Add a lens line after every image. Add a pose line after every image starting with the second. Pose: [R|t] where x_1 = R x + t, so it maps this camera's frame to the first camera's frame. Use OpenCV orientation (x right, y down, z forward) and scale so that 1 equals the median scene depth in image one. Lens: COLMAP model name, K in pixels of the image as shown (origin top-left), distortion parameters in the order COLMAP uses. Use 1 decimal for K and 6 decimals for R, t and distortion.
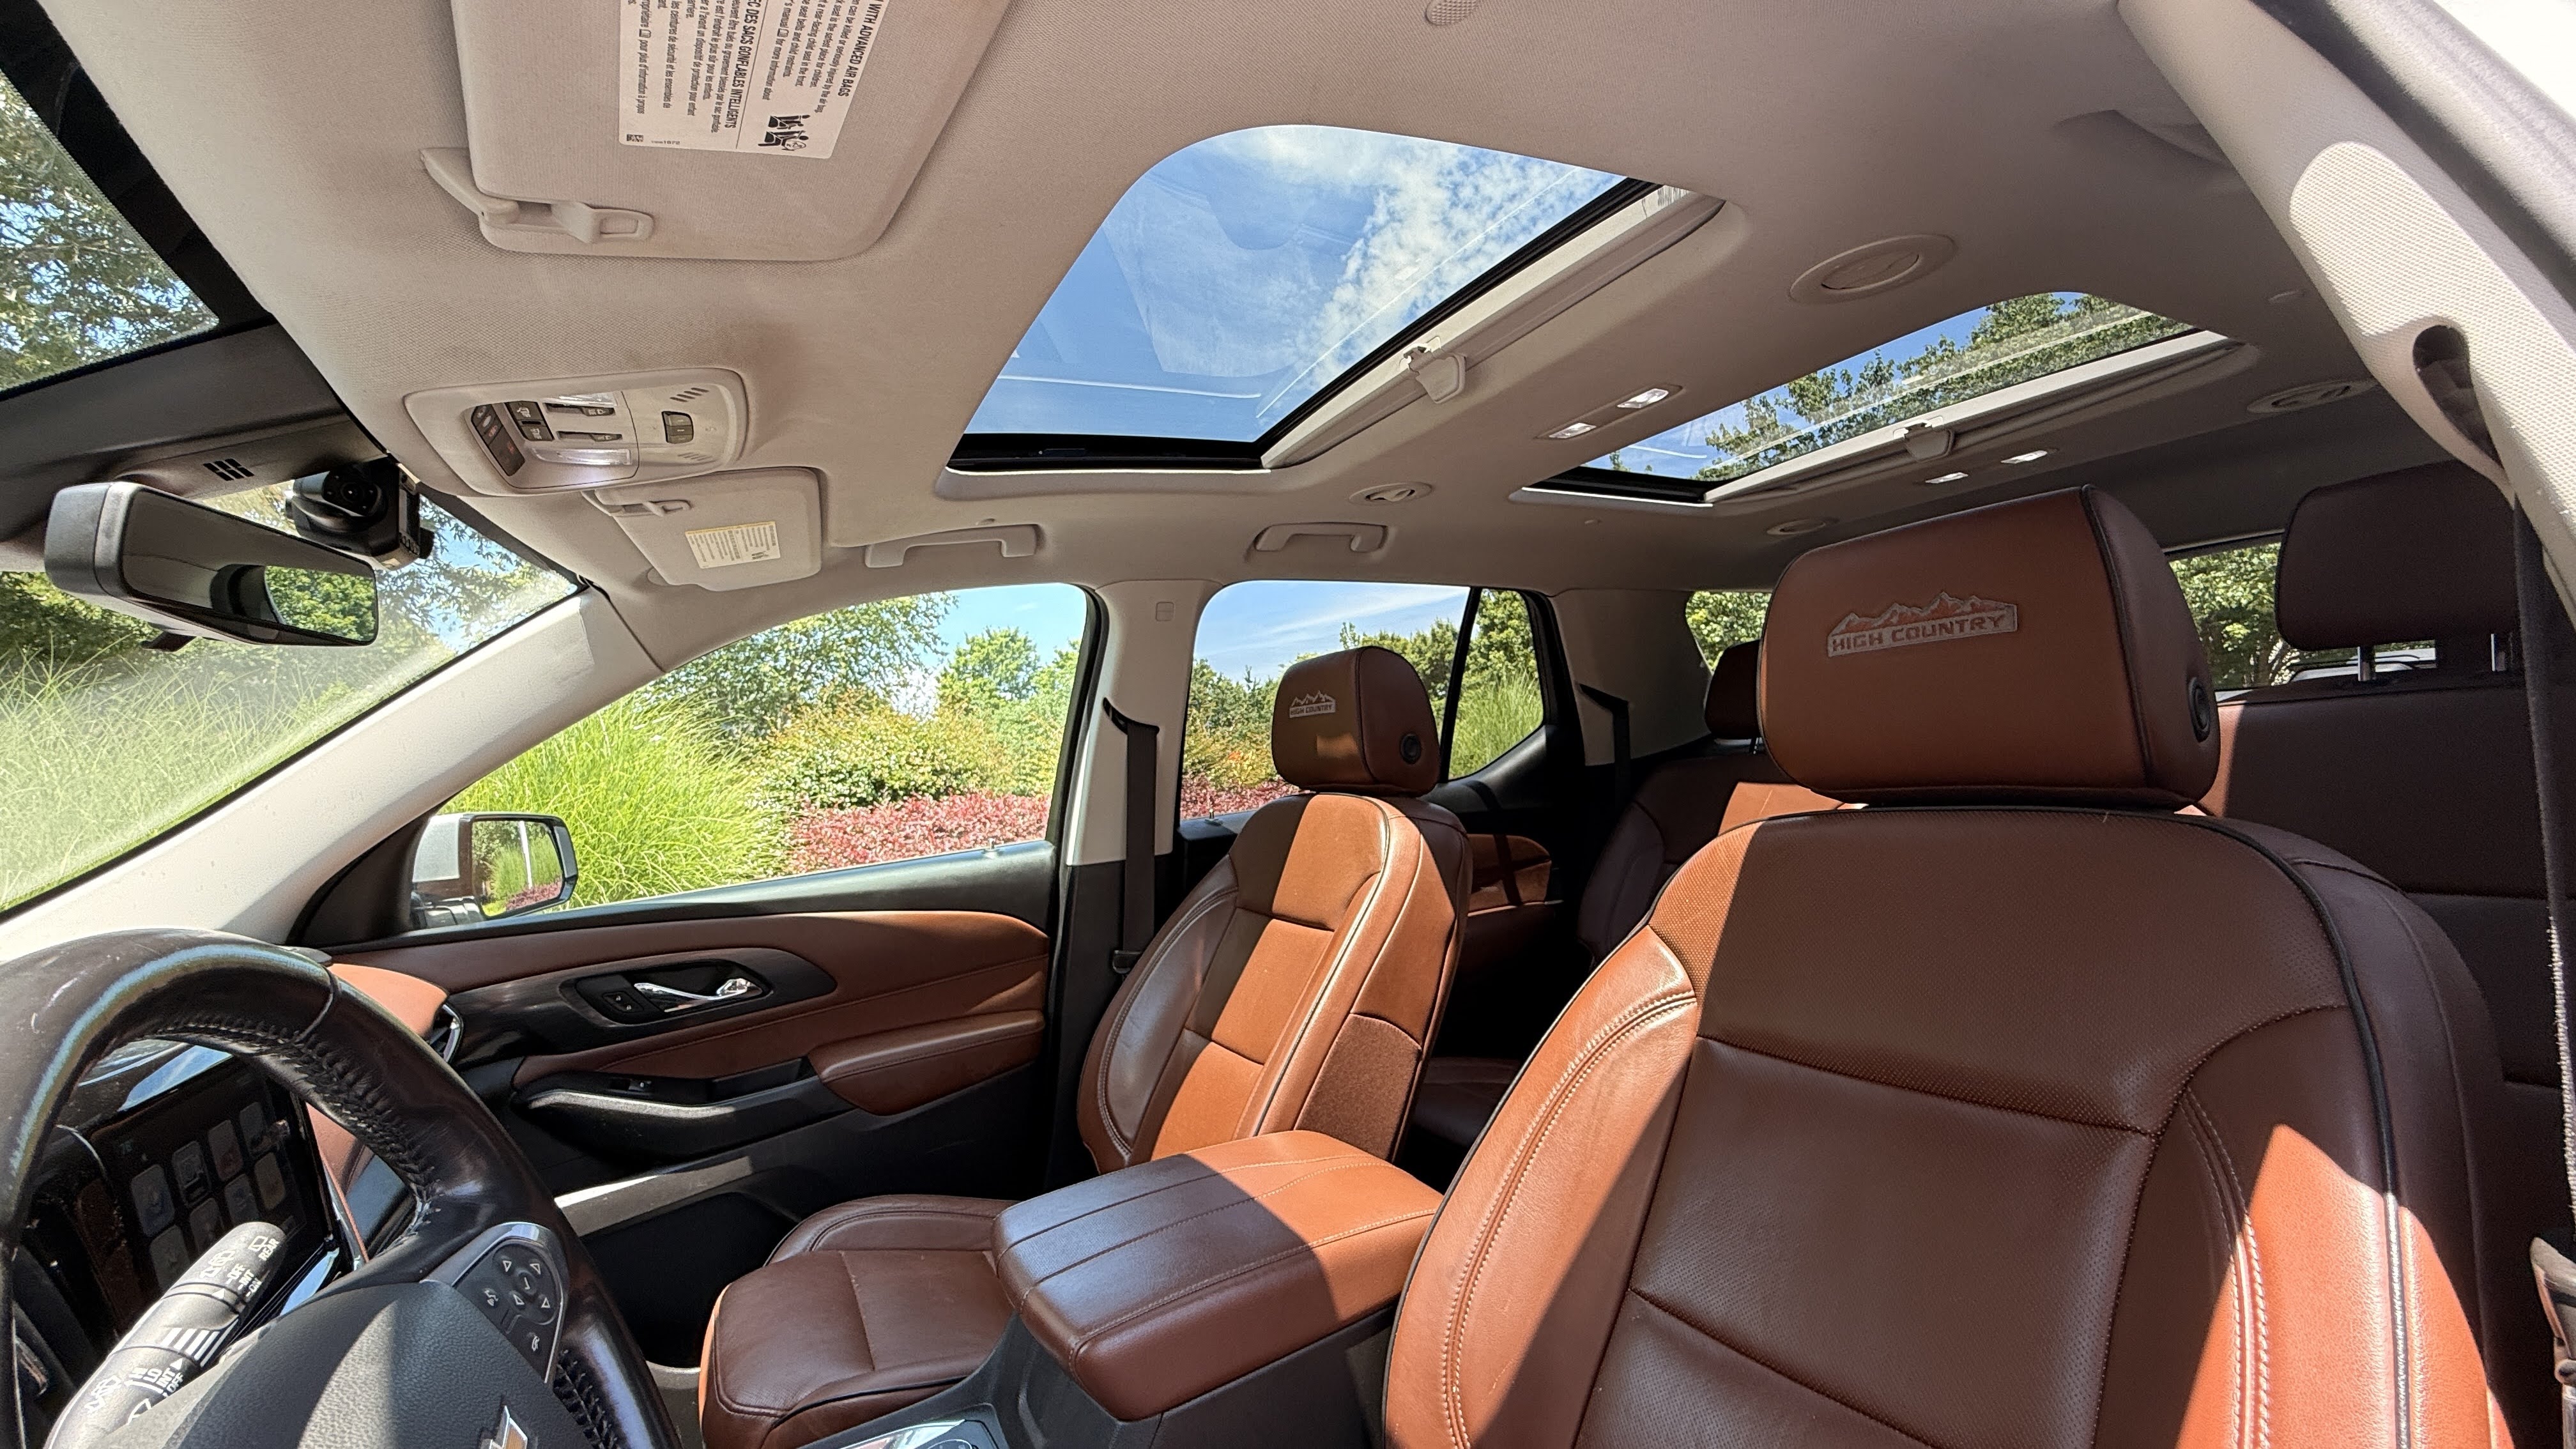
lens RADIAL K [[1031.8, 0, 1288.0], [0, 1031.8, 724.5], [0, 0, 1]] dist [0.001870, -0.000500]
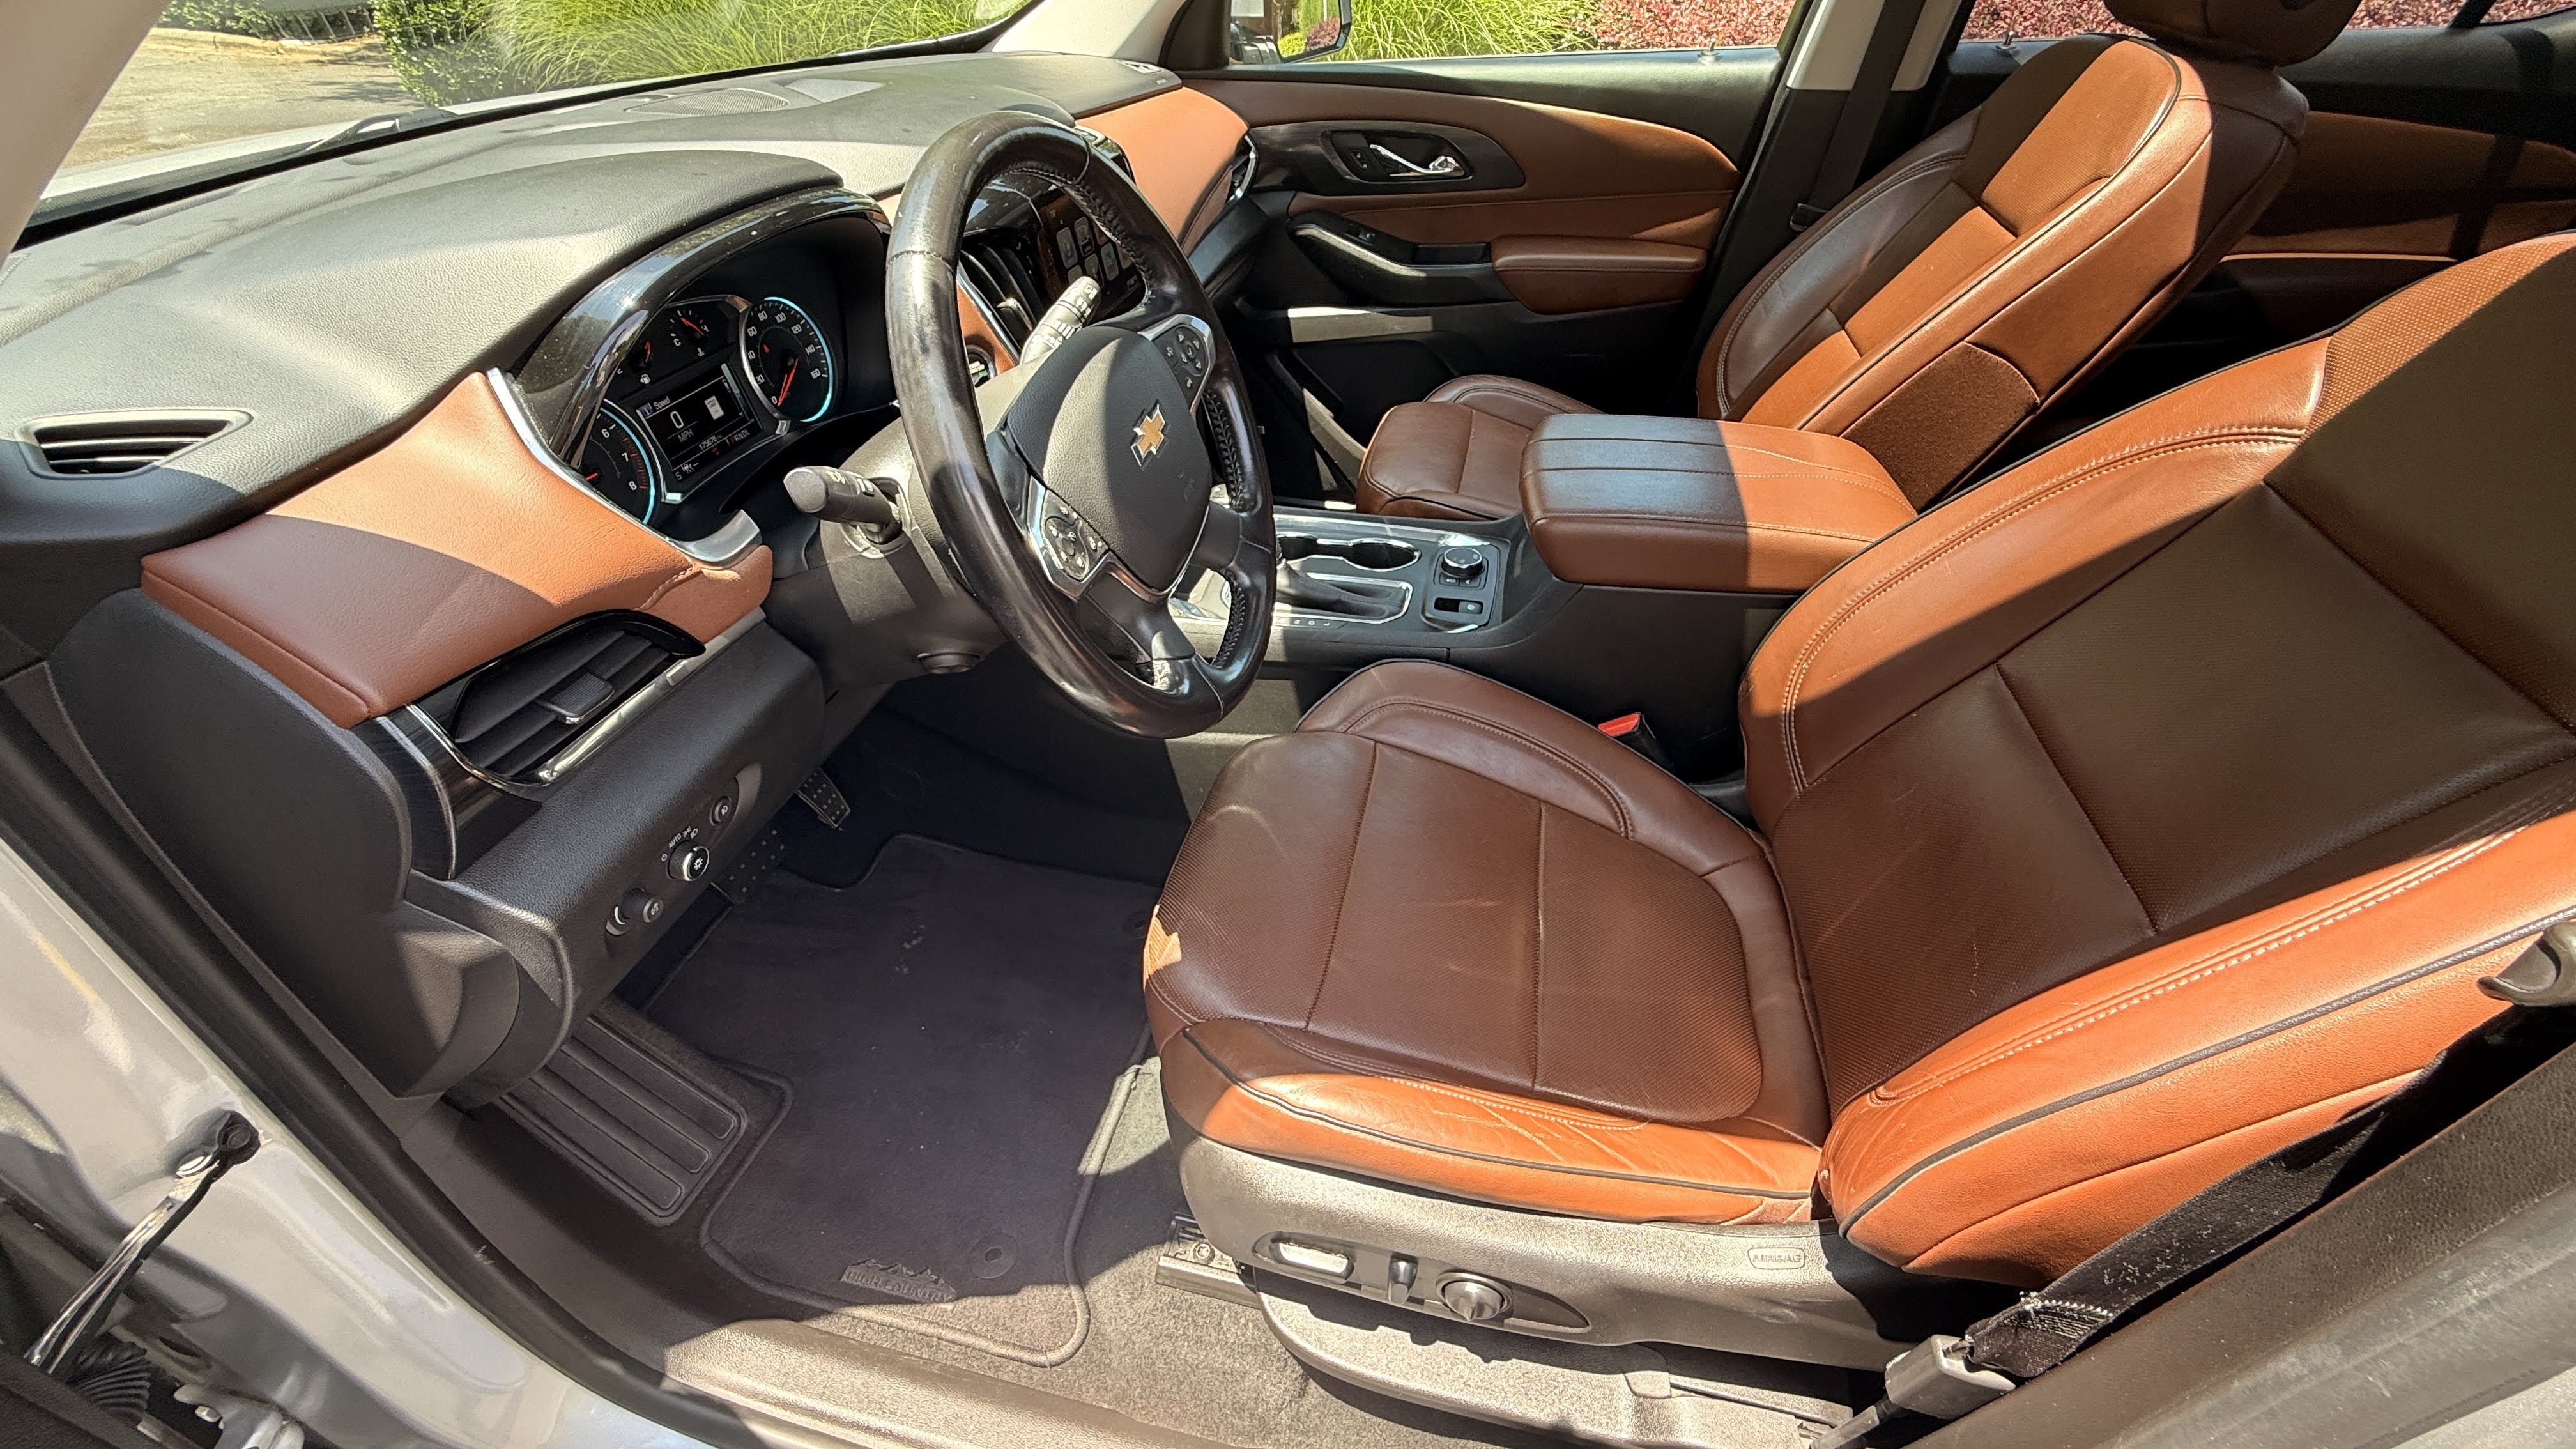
lens RADIAL K [[1031.8, 0, 1288.0], [0, 1031.8, 724.5], [0, 0, 1]] dist [0.001870, -0.000500]
pose [[0.752056, 0.461805, -0.470264, 0.168447], [-0.026812, 0.734340, 0.678252, -0.064180], [0.658553, -0.497475, 0.564647, -0.069142]]
